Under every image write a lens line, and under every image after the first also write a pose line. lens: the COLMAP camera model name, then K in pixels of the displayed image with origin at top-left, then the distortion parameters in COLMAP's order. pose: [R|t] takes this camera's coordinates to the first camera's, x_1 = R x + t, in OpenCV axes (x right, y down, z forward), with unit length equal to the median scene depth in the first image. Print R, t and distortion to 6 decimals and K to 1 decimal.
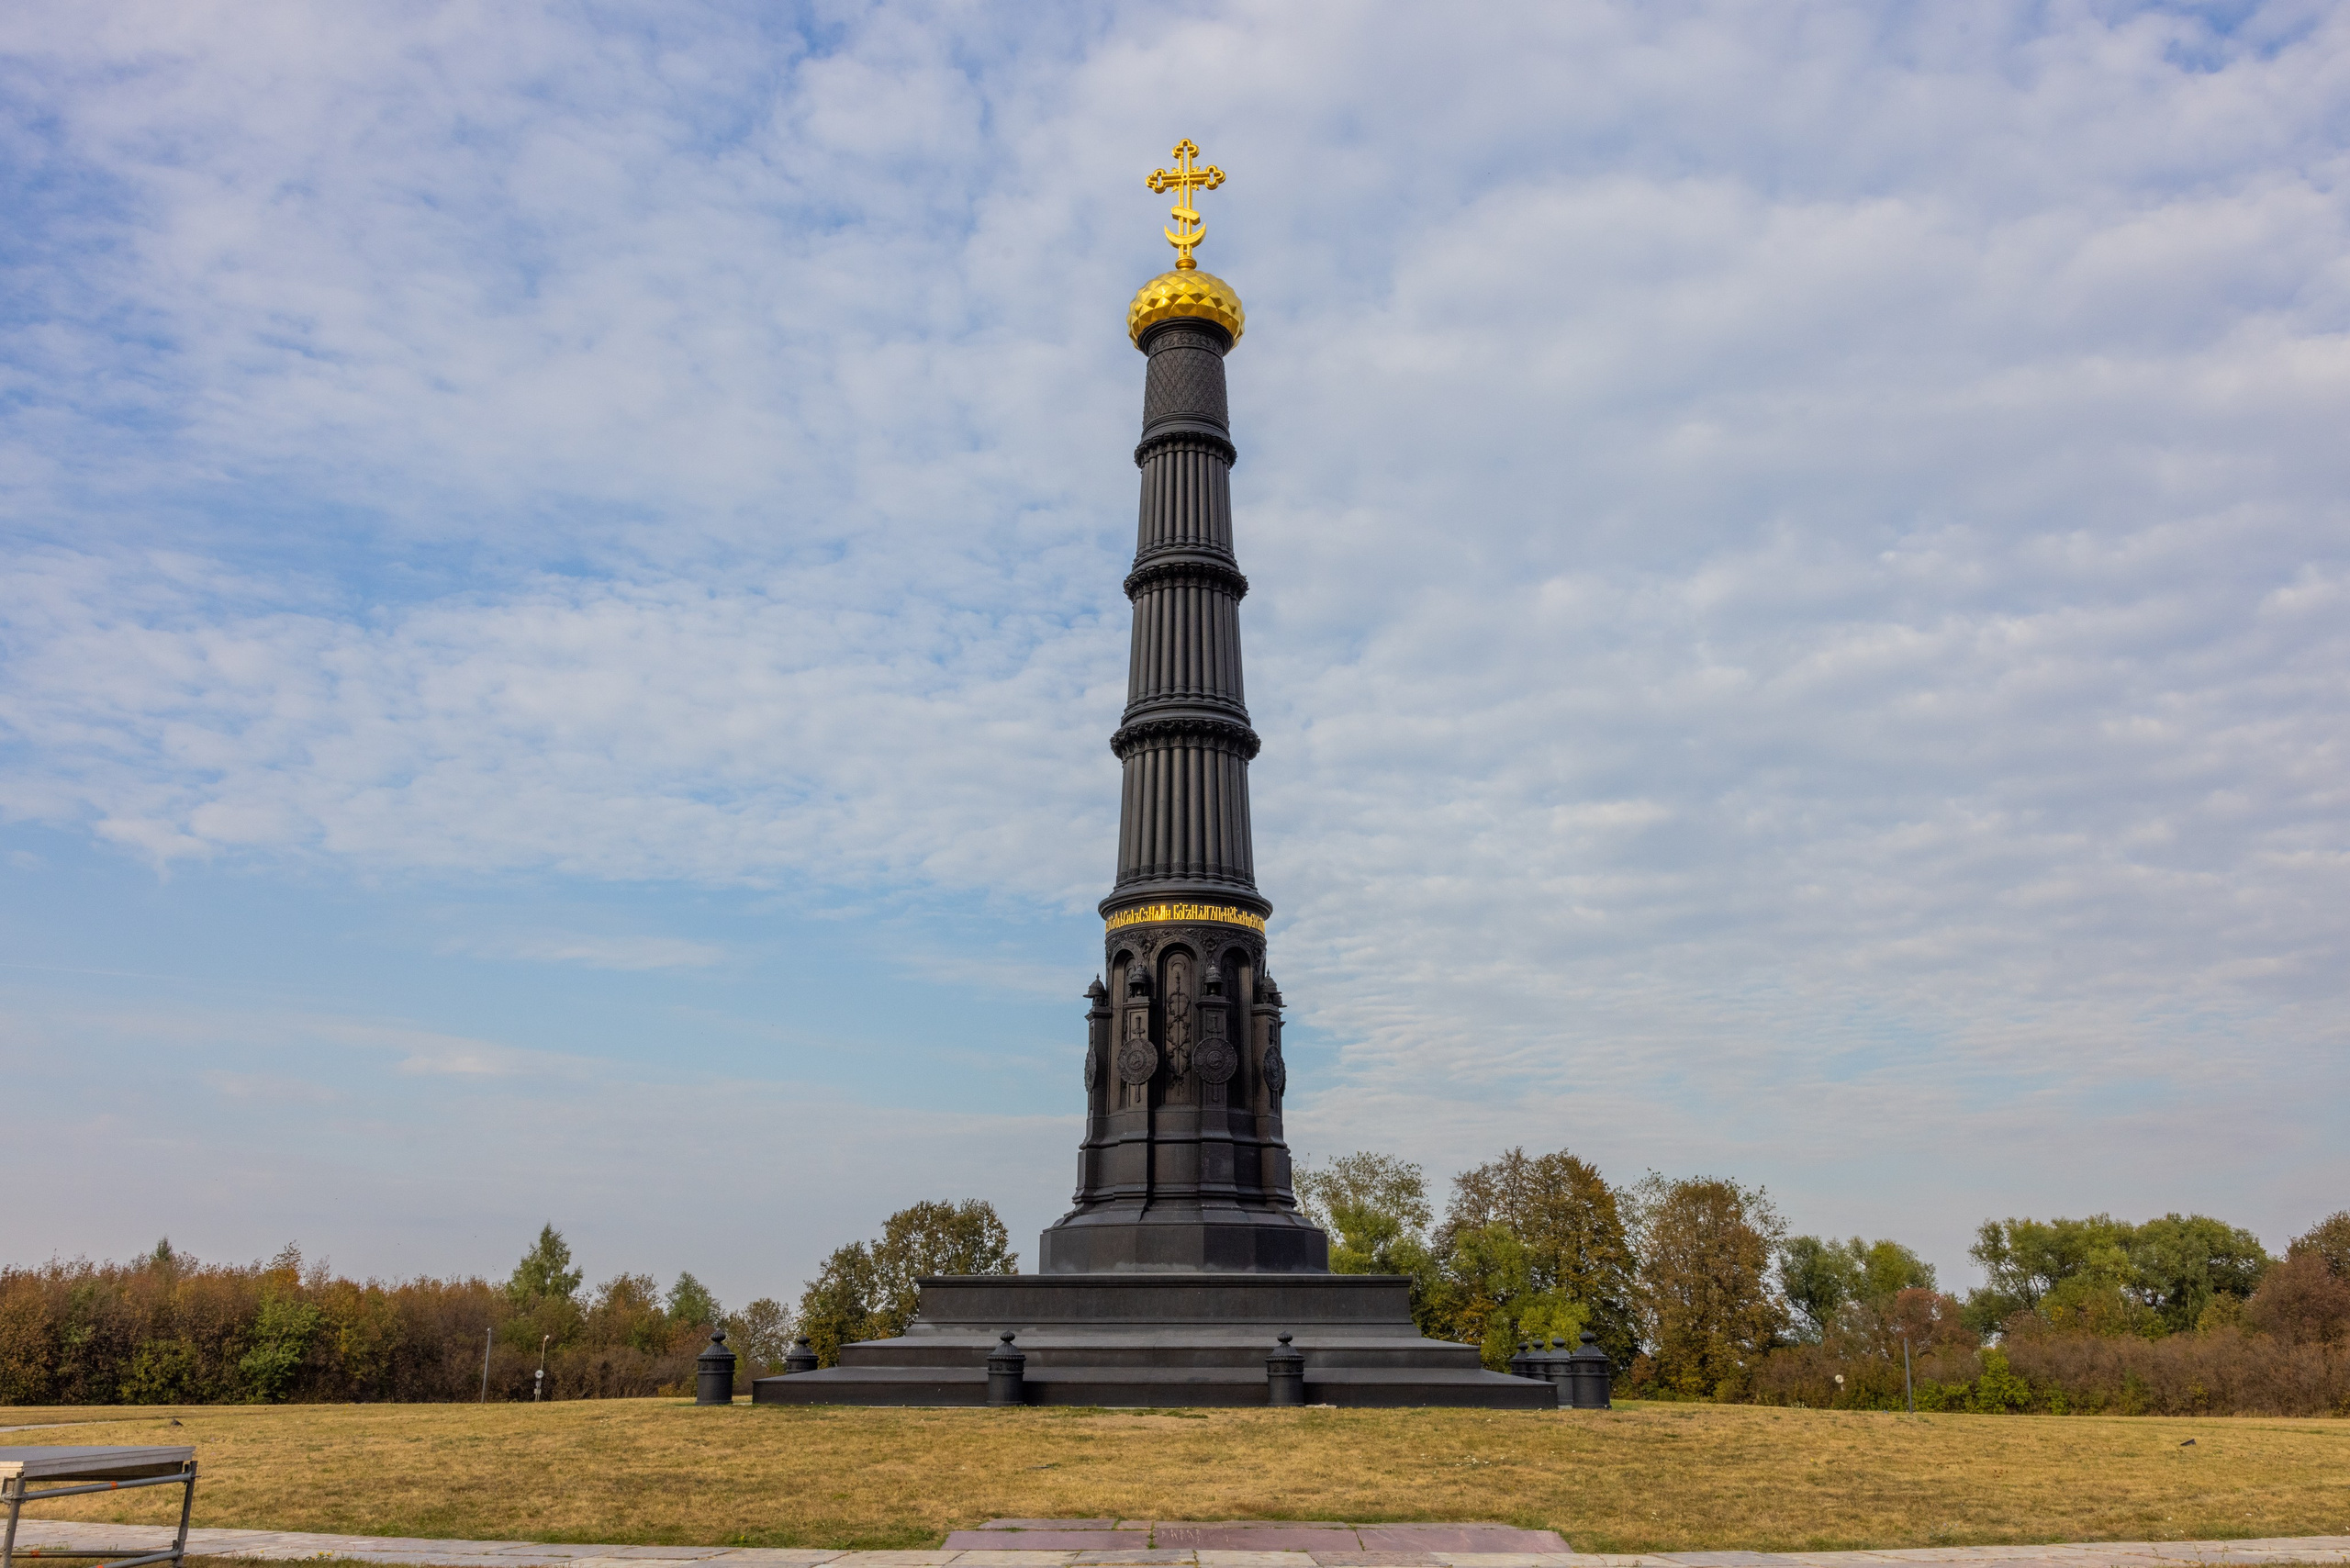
lens RADIAL K [[1841.4, 0, 1171.9], [0, 1841.4, 750.3], [0, 0, 1]] dist [0.017645, -0.002694]
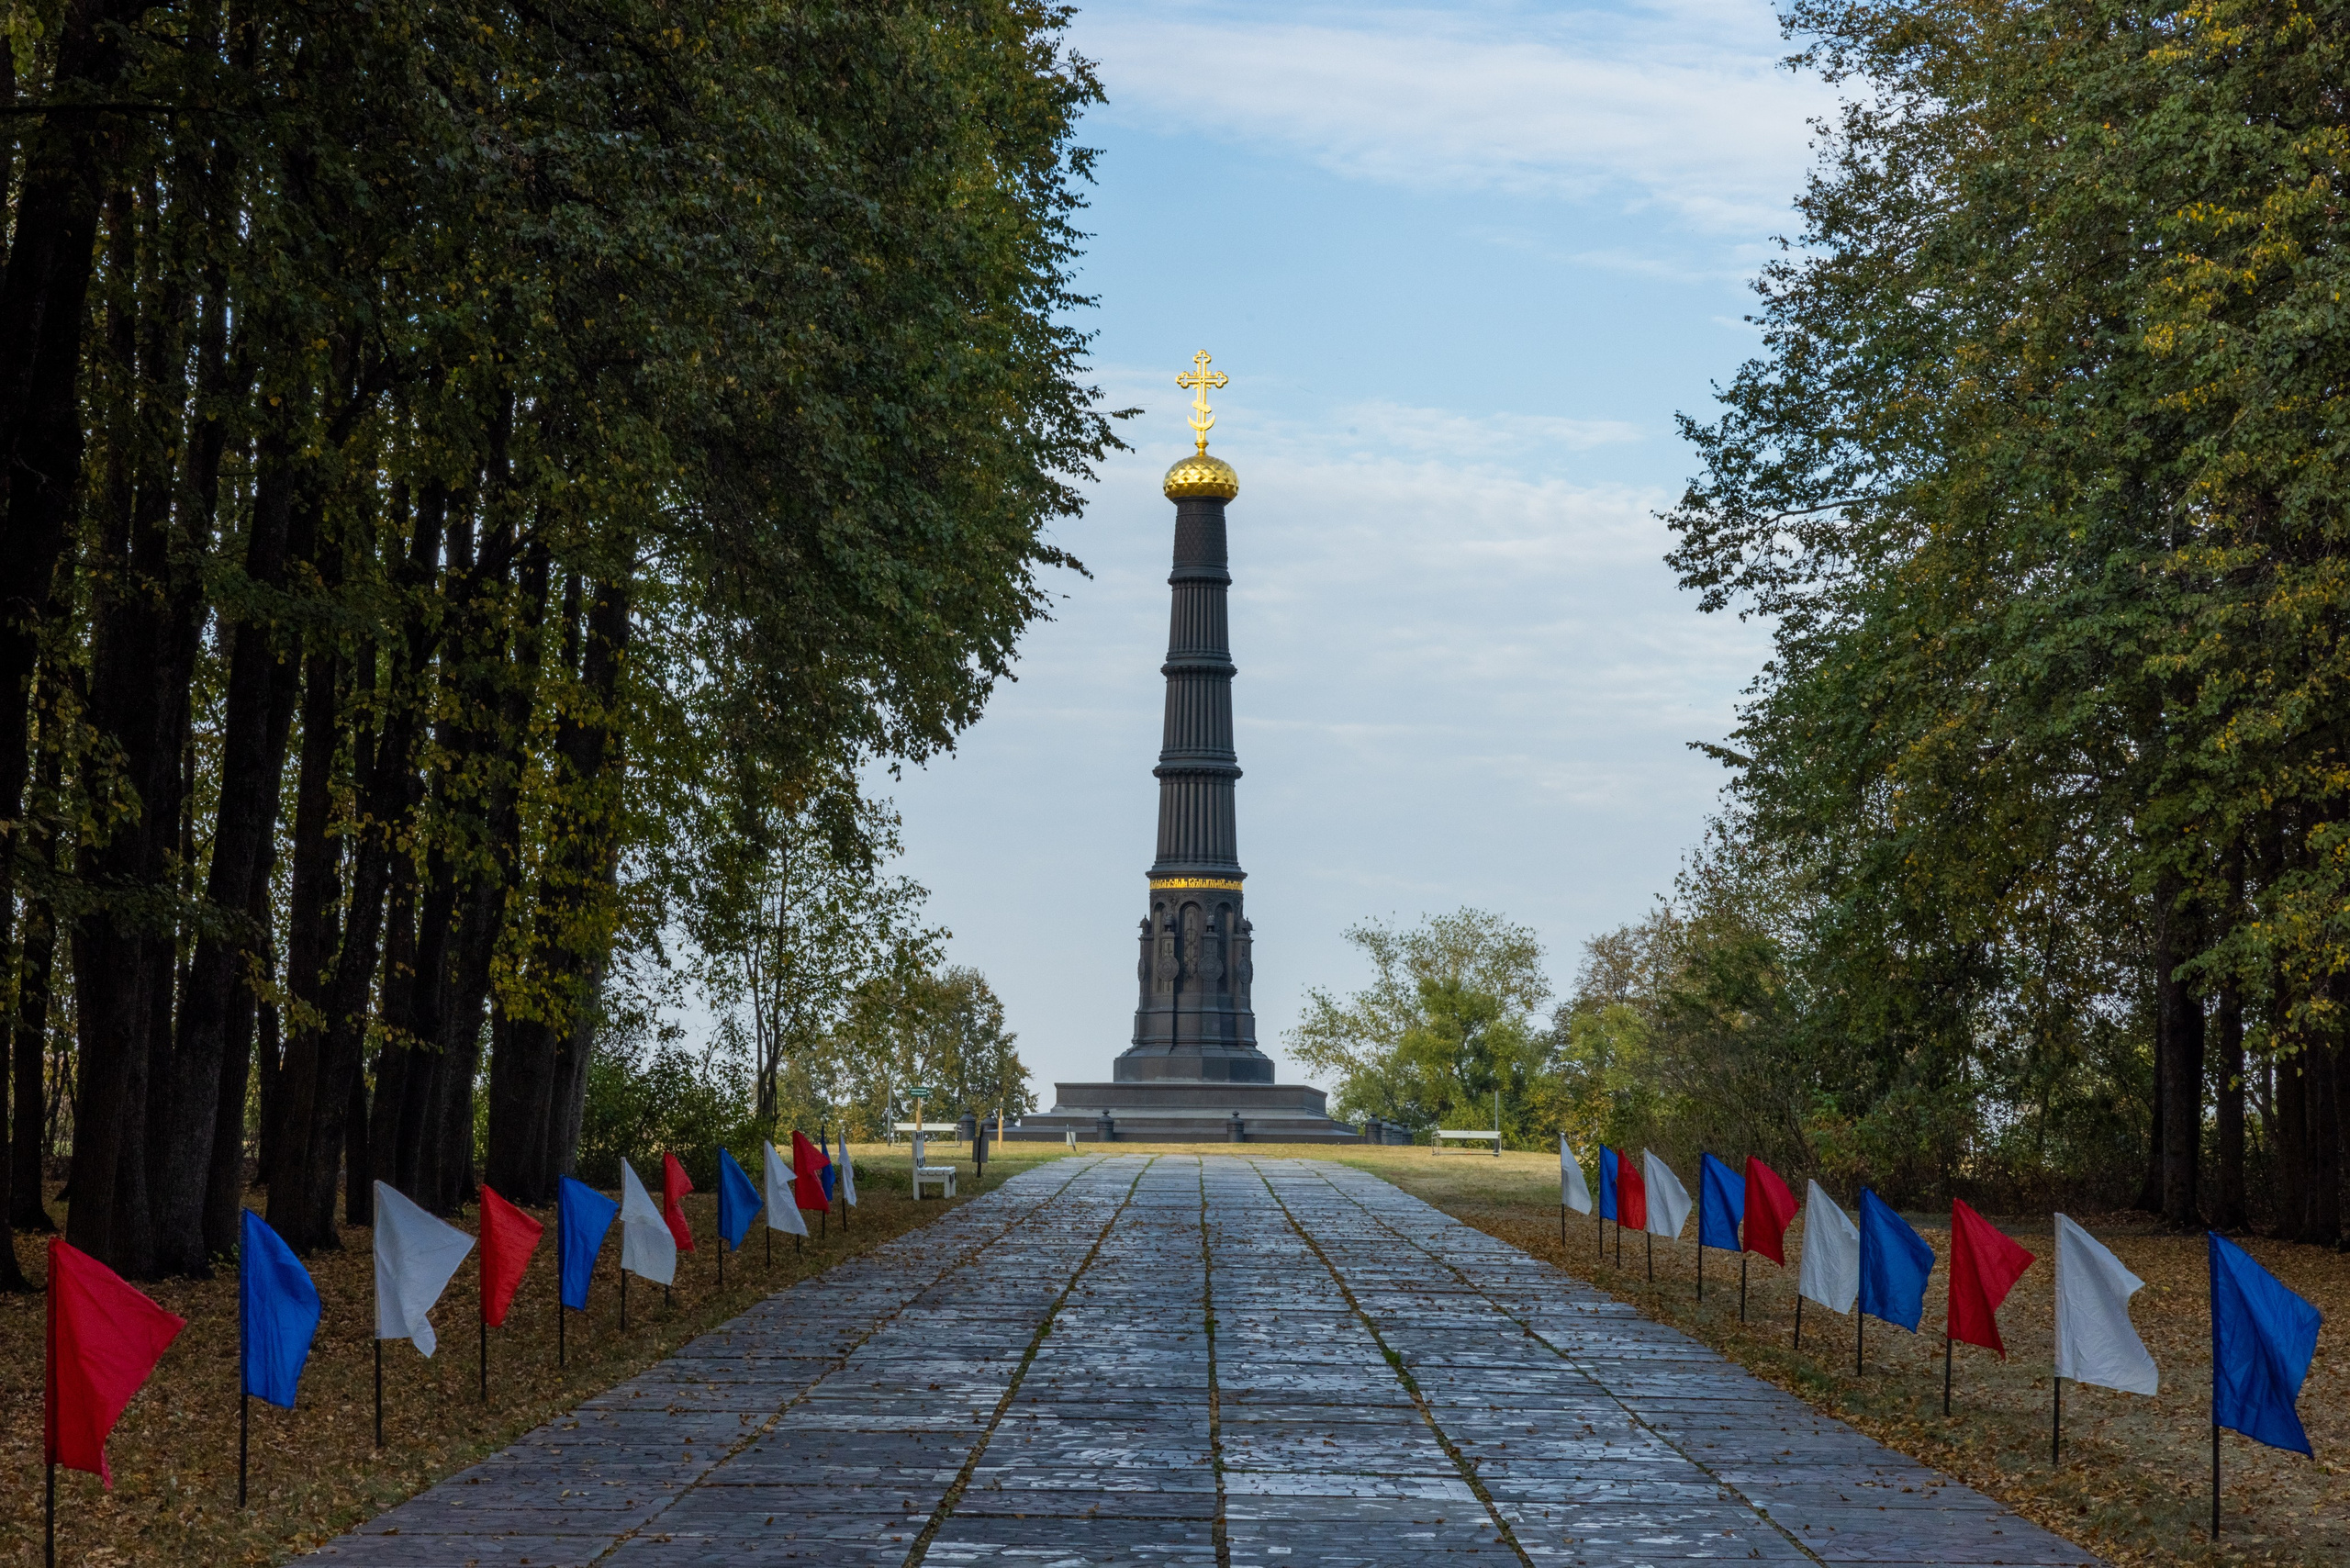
lens RADIAL K [[4755.4, 0, 1163.9], [0, 4755.4, 708.4], [0, 0, 1]] dist [0.038423, 0.156656]
pose [[0.999764, 0.006477, -0.020734, 0.066647], [-0.002012, 0.978018, 0.208511, -0.967578], [0.021629, -0.208420, 0.977800, -3.220885]]
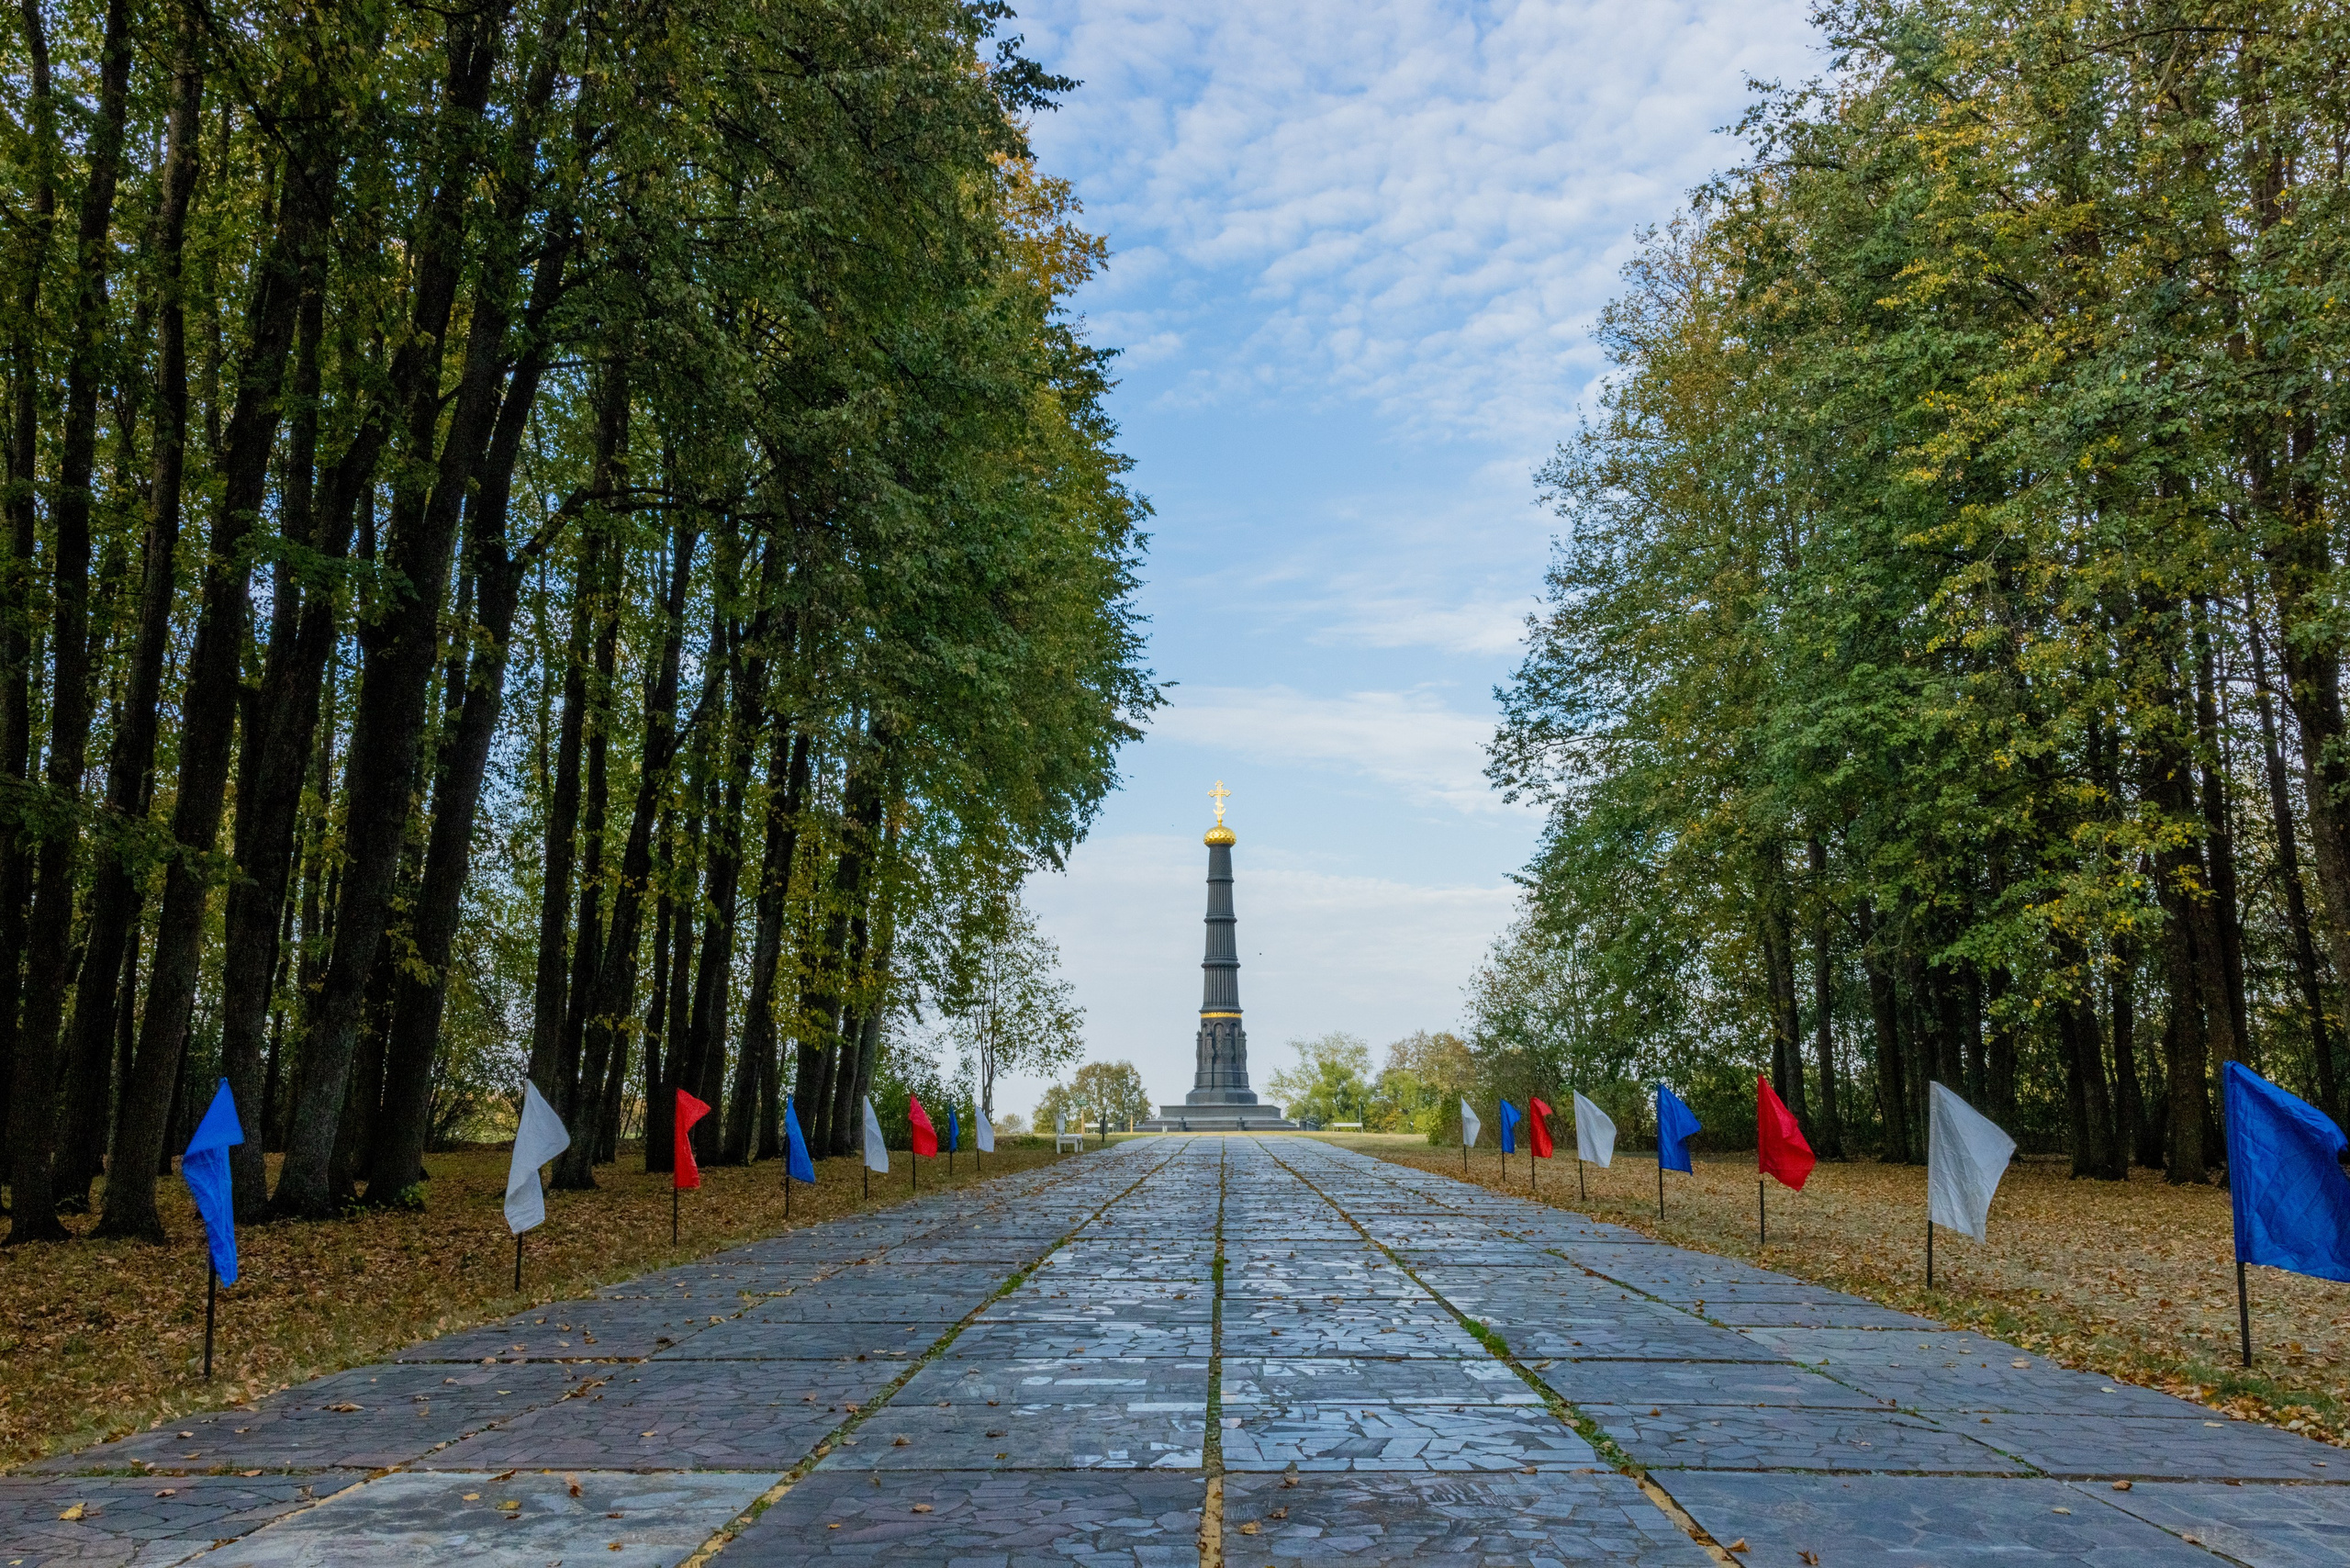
lens RADIAL K [[1859.1, 0, 1168.0], [0, 1859.1, 768.4], [0, 0, 1]] dist [0.013660, 0.000397]
pose [[0.999032, -0.014910, -0.041385, 0.063642], [0.019170, 0.994335, 0.104546, -0.812485], [0.039591, -0.105238, 0.993659, -2.758931]]
